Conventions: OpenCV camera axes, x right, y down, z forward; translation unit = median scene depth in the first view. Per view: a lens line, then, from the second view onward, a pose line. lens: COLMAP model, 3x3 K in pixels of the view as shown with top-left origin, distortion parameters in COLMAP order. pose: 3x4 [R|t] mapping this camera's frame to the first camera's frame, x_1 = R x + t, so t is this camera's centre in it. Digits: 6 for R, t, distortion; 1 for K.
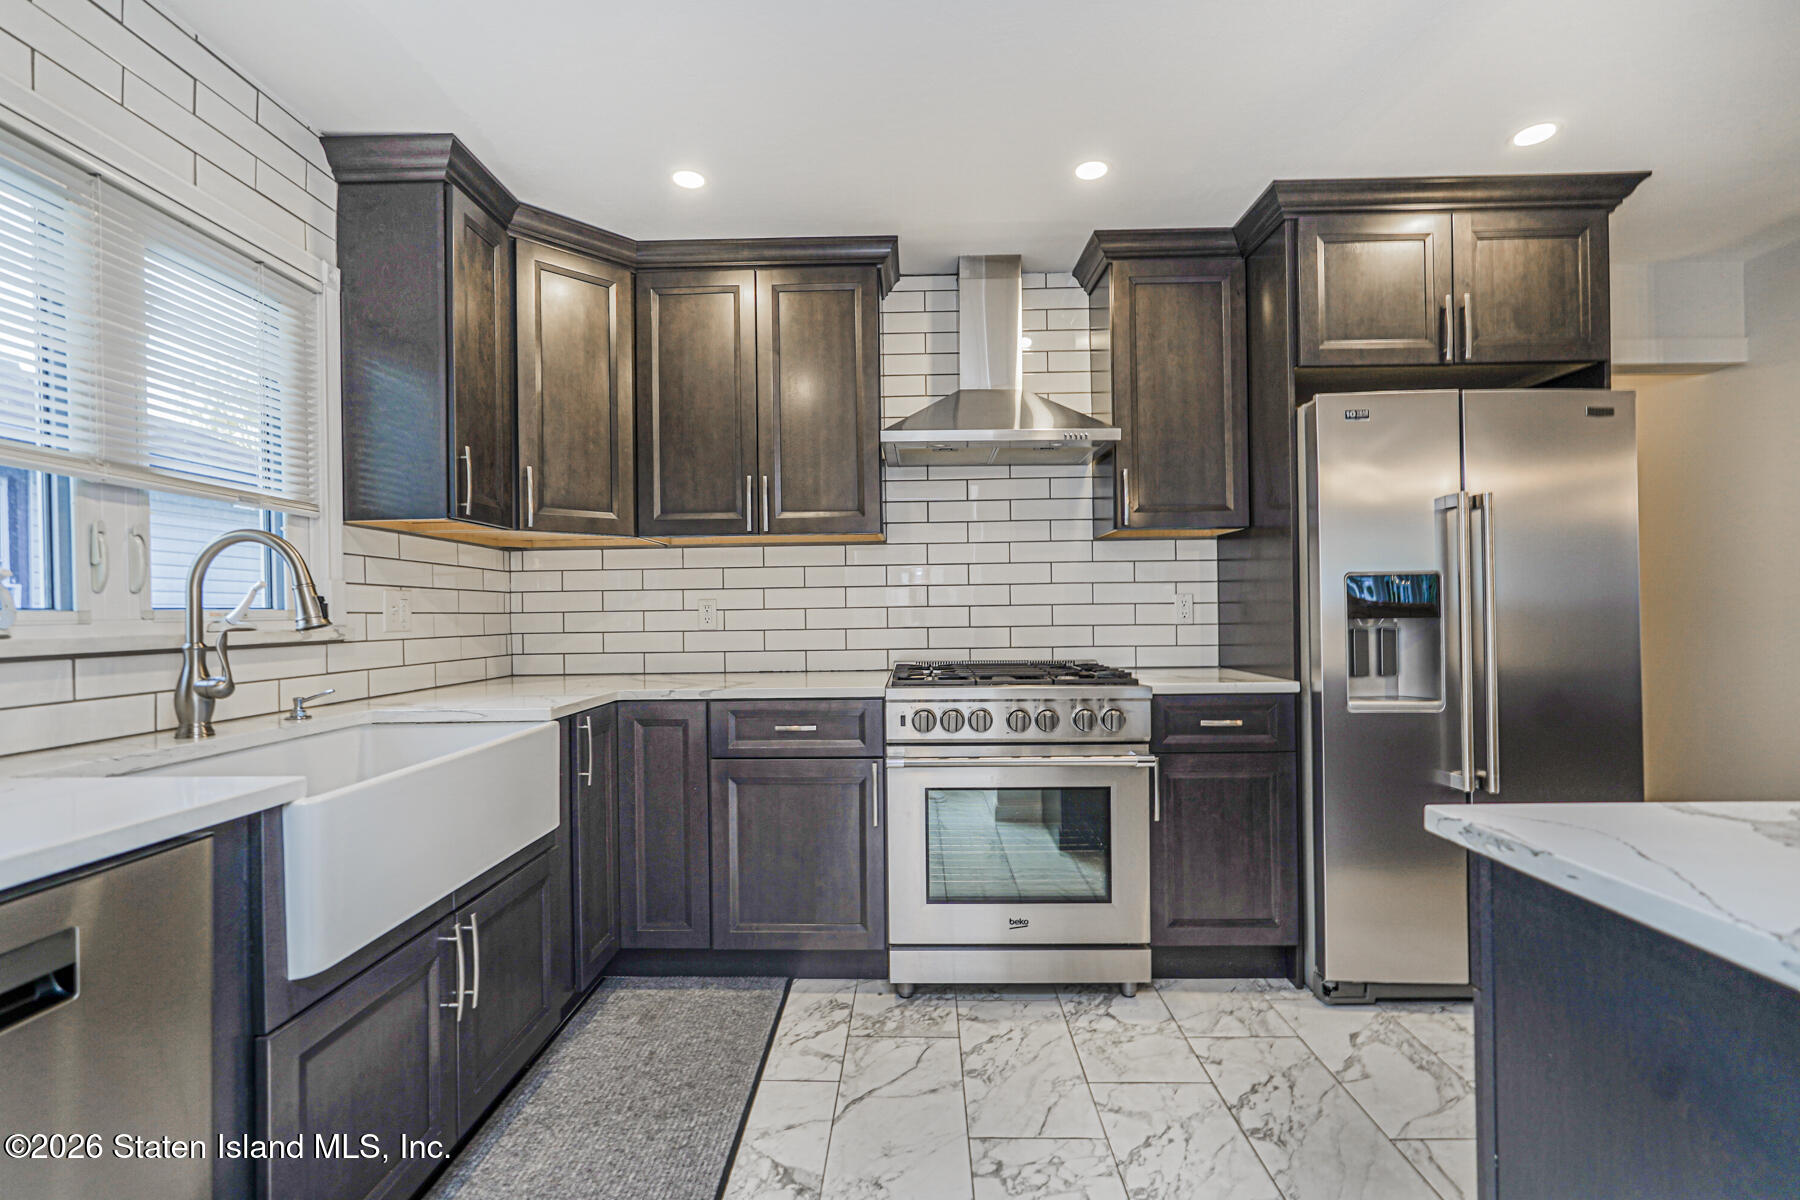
lens RADIAL K [[793.2, 0, 898.7], [0, 793.2, 608.1], [0, 0, 1]] dist [-0.016119, 0.008205]
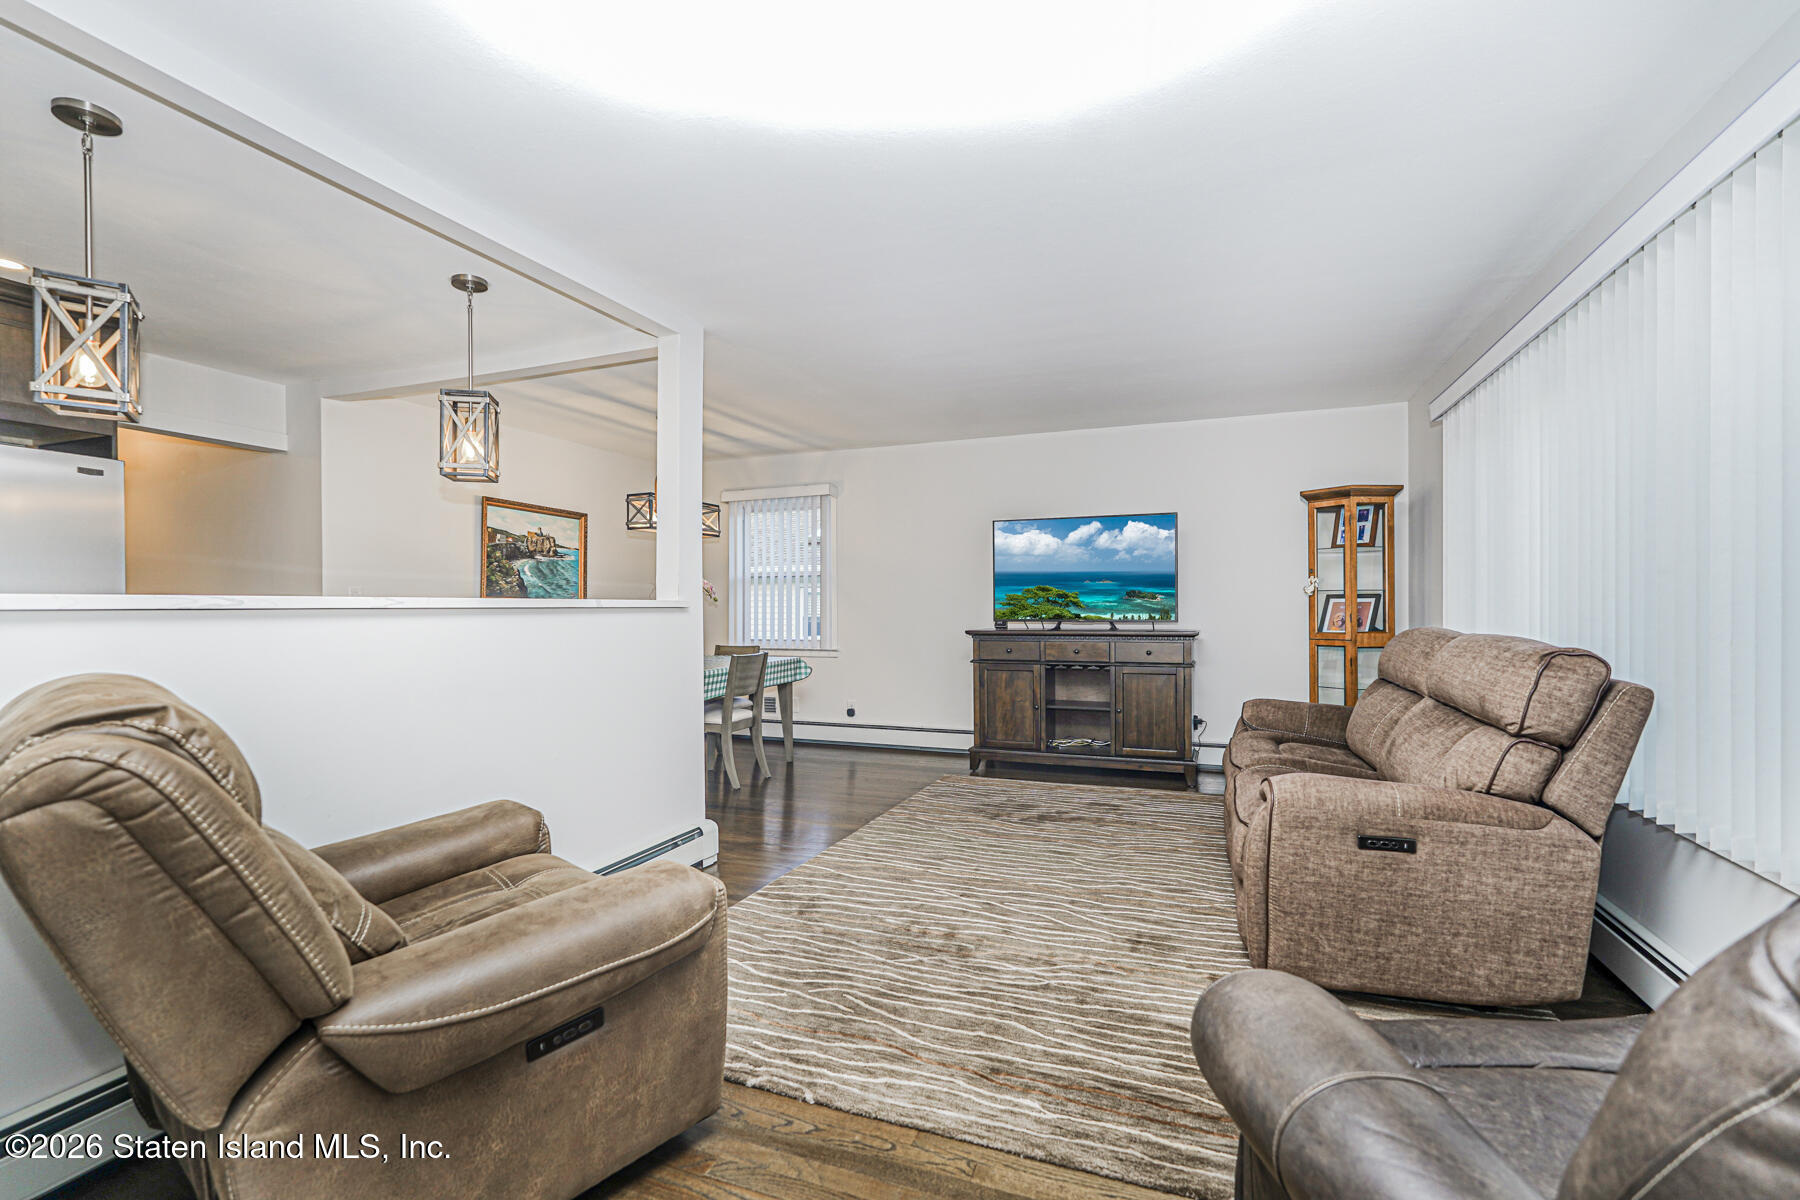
lens RADIAL K [[793.2, 0, 903.9], [0, 793.2, 605.9], [0, 0, 1]] dist [-0.016119, 0.008205]
pose [[0.346528, 0.008888, 0.937998, 0.062199], [-0.001430, 0.999959, -0.008946, 0.005187], [-0.938039, 0.001758, 0.346526, -0.840927]]
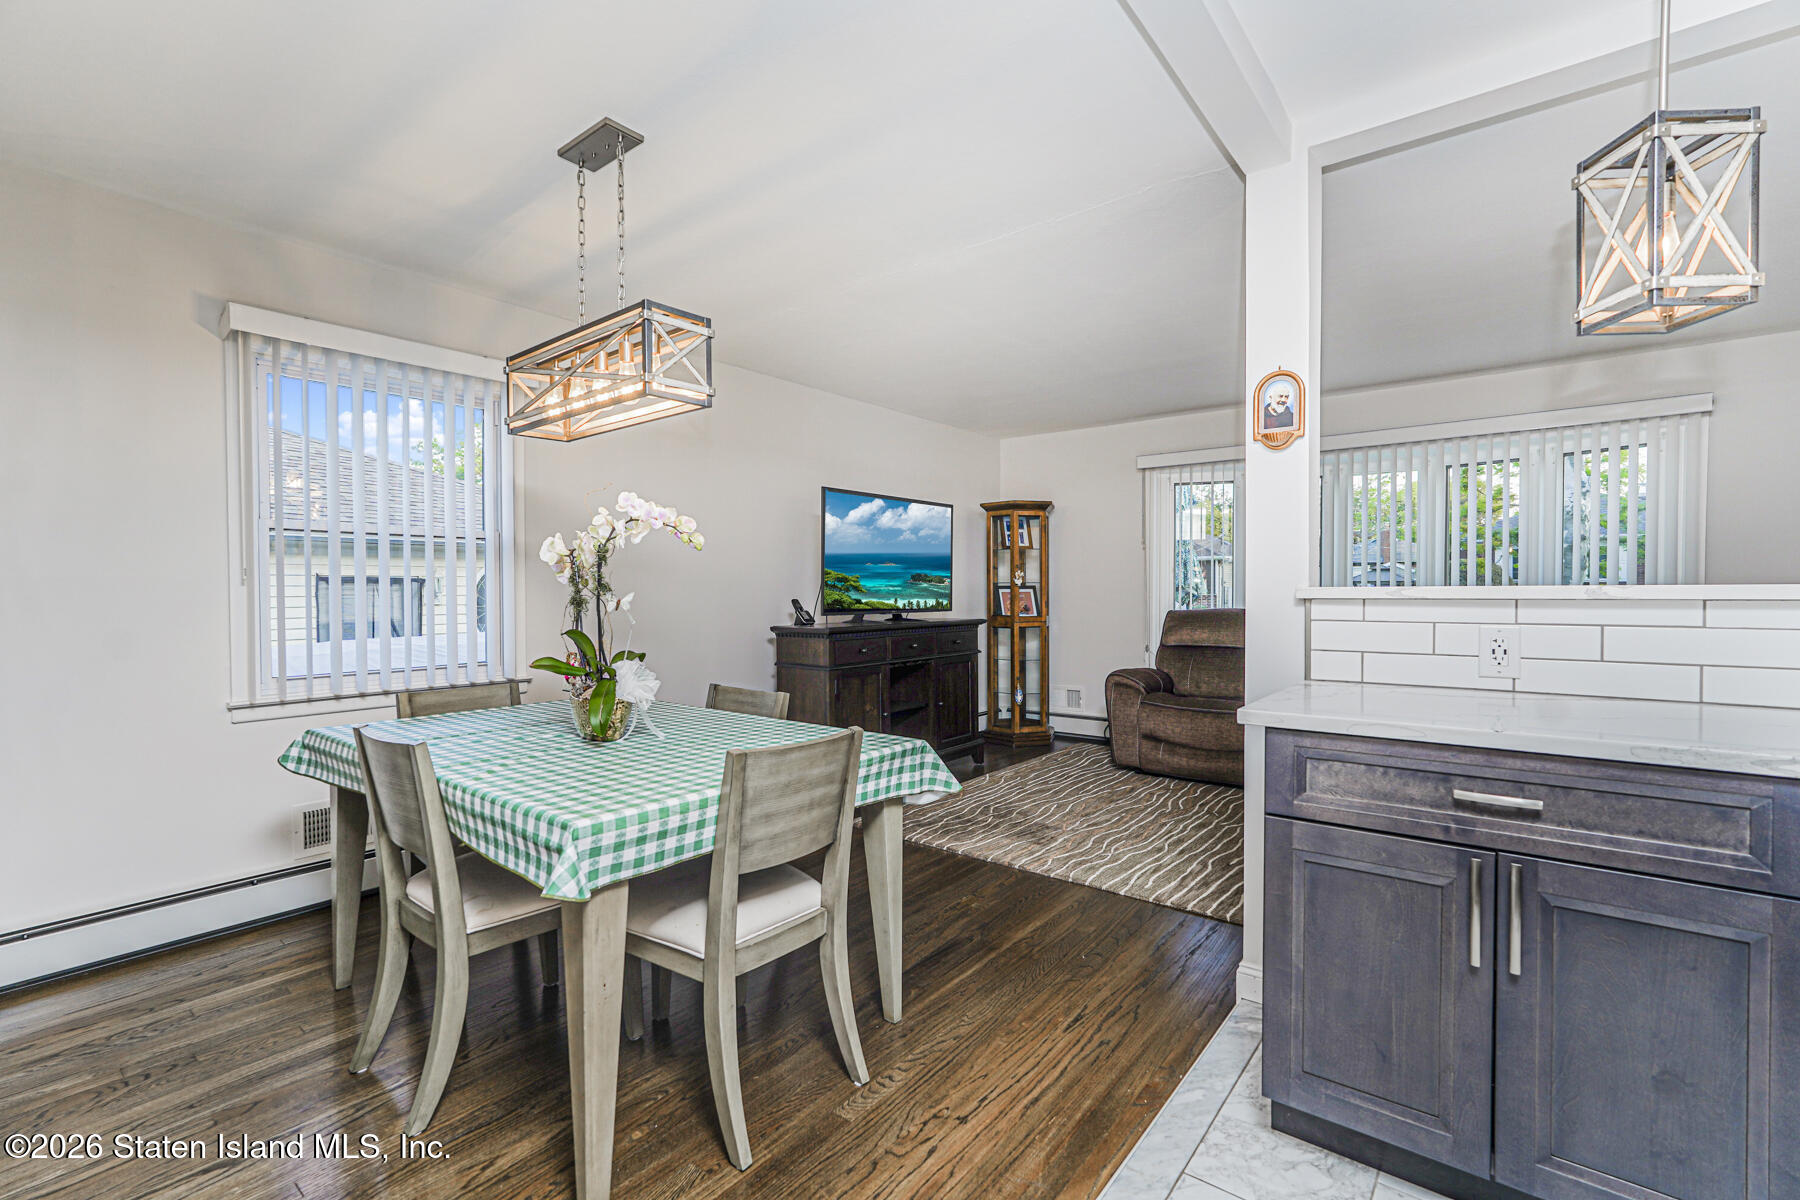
lens RADIAL K [[793.2, 0, 899.5], [0, 793.2, 603.4], [0, 0, 1]] dist [-0.016119, 0.008205]
pose [[-0.793950, 0.001100, 0.607982, 1.140432], [0.009091, 0.999908, 0.010062, -0.009629], [-0.607915, 0.013516, -0.793887, 1.123732]]
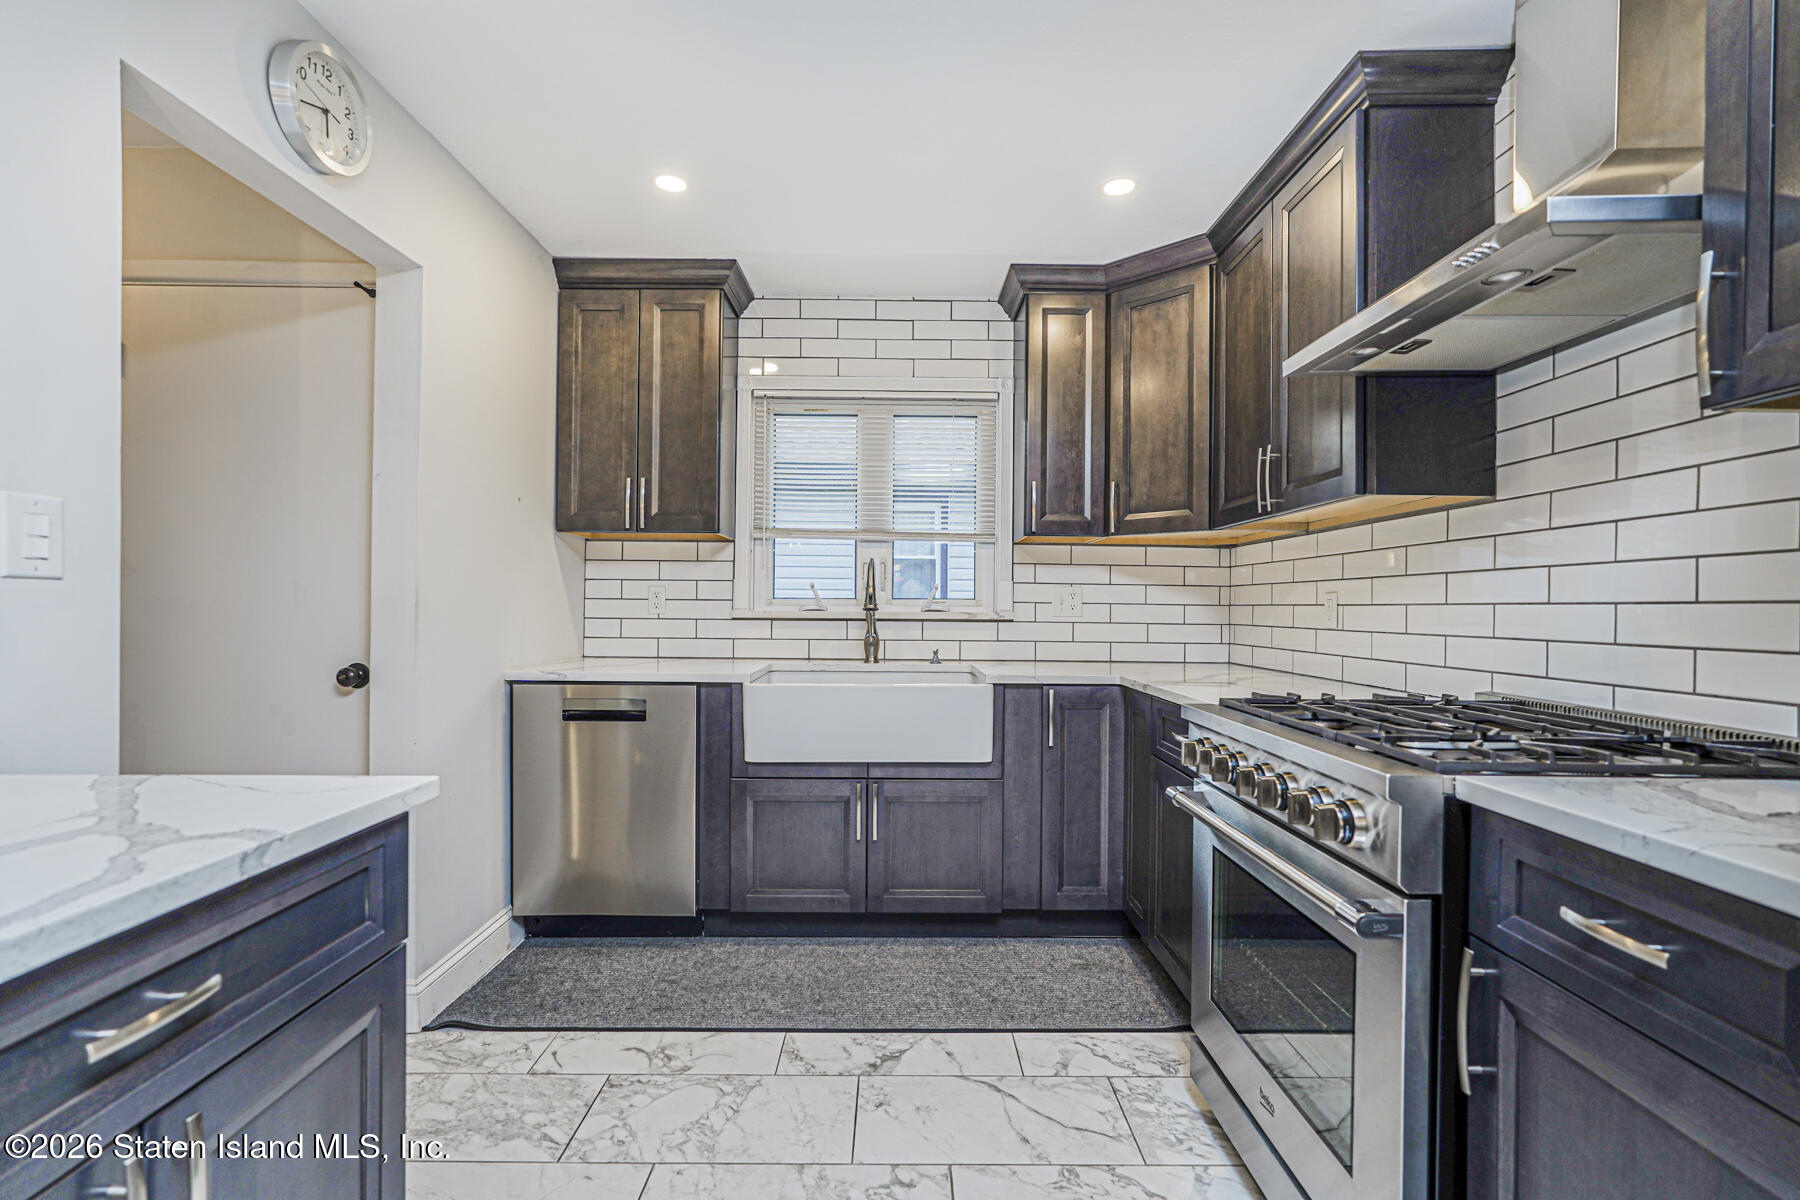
lens RADIAL K [[793.2, 0, 901.2], [0, 793.2, 607.5], [0, 0, 1]] dist [-0.016119, 0.008205]
pose [[0.028590, 0.014902, -0.999480, 0.753156], [-0.005991, 0.999873, 0.014736, -0.005500], [0.999573, 0.005567, 0.028676, 0.673914]]
